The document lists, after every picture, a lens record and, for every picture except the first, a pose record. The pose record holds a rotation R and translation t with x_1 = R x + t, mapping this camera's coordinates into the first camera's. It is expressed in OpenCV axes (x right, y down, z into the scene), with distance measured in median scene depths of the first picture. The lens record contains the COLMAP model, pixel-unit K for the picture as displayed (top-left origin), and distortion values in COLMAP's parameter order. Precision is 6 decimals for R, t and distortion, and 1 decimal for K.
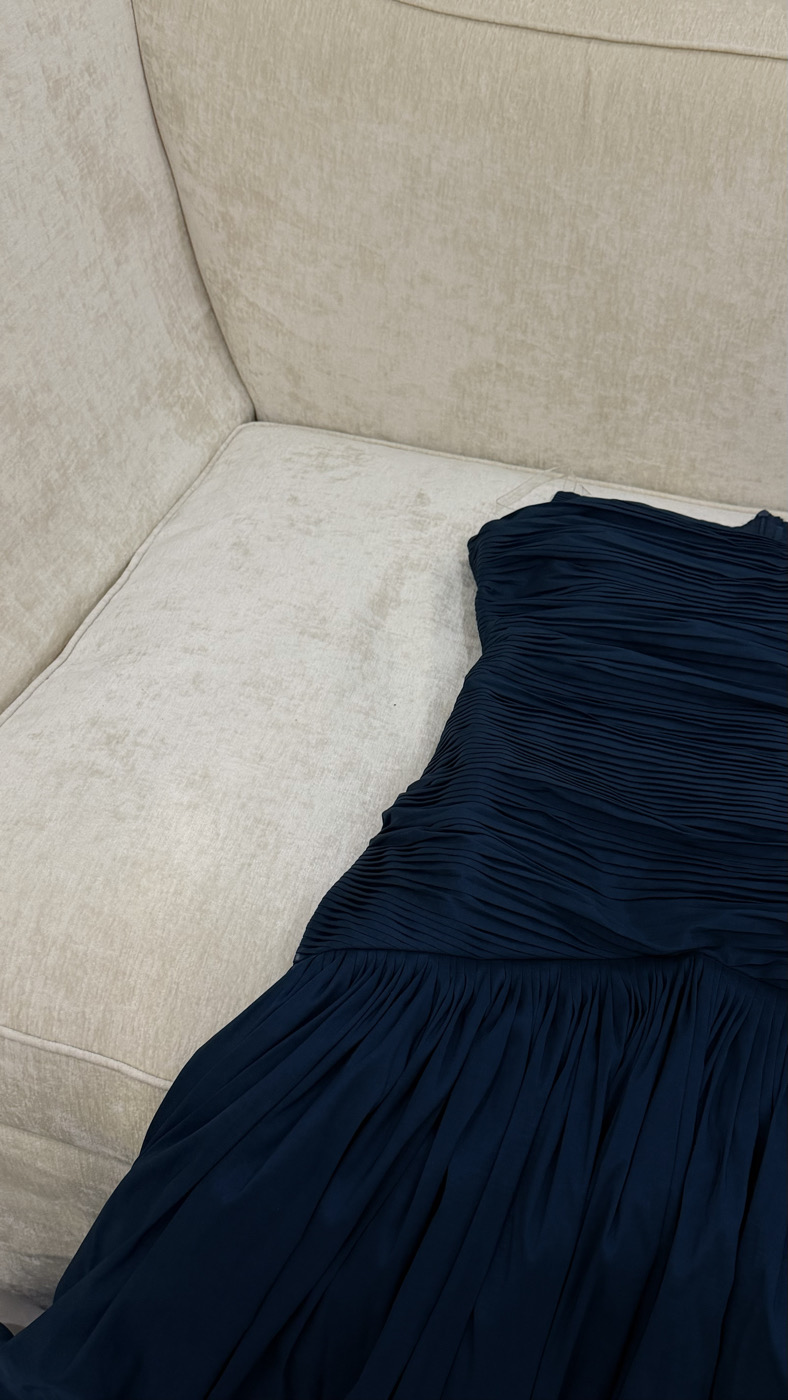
lens RADIAL K [[1364.1, 0, 394.0], [0, 1364.1, 700.0], [0, 0, 1]] dist [0.202563, -0.472505]
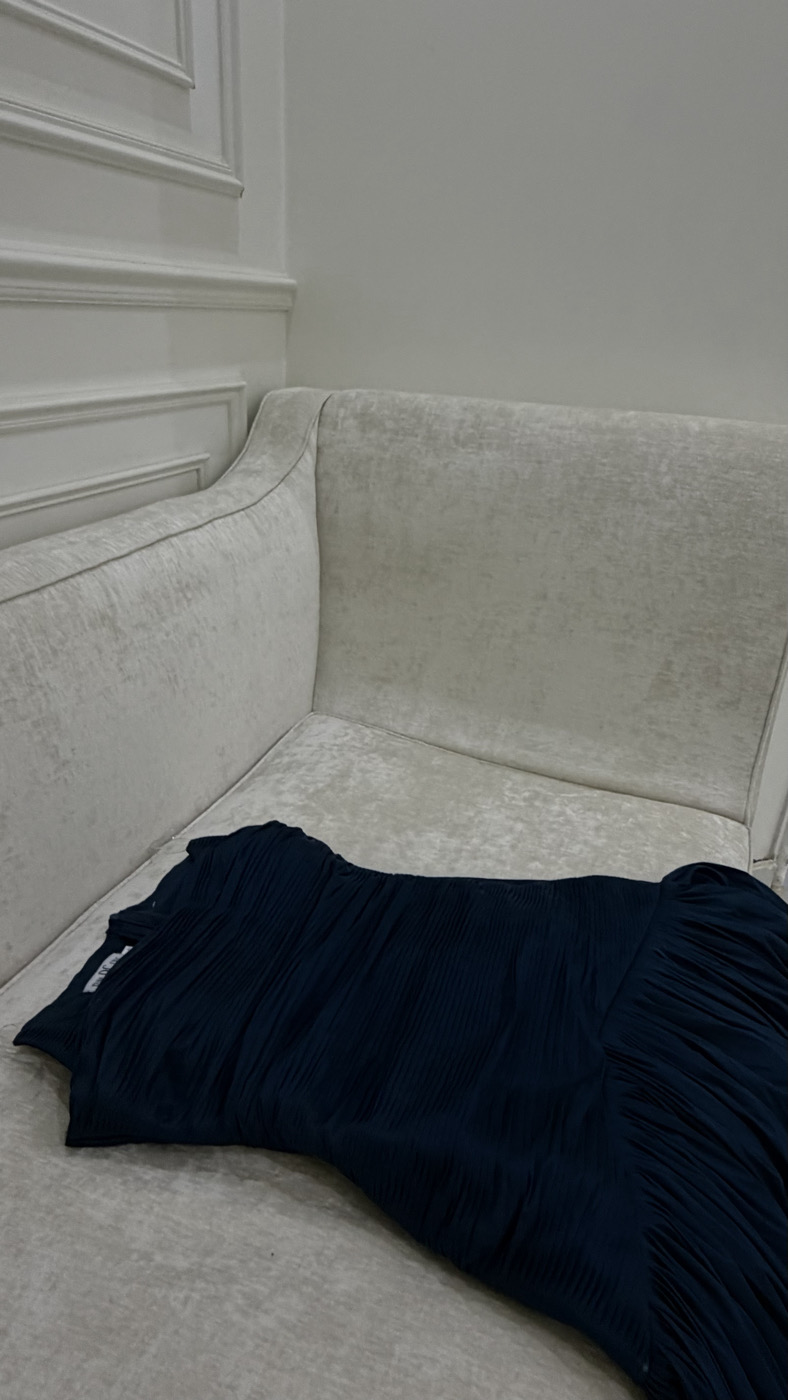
lens RADIAL K [[808.2, 0, 389.8], [0, 808.2, 692.7], [0, 0, 1]] dist [0.007017, 0.000091]
pose [[0.066734, -0.433032, 0.898905, -0.285836], [0.637530, 0.711528, 0.295437, -0.334209], [-0.767530, 0.553363, 0.323555, 0.453967]]
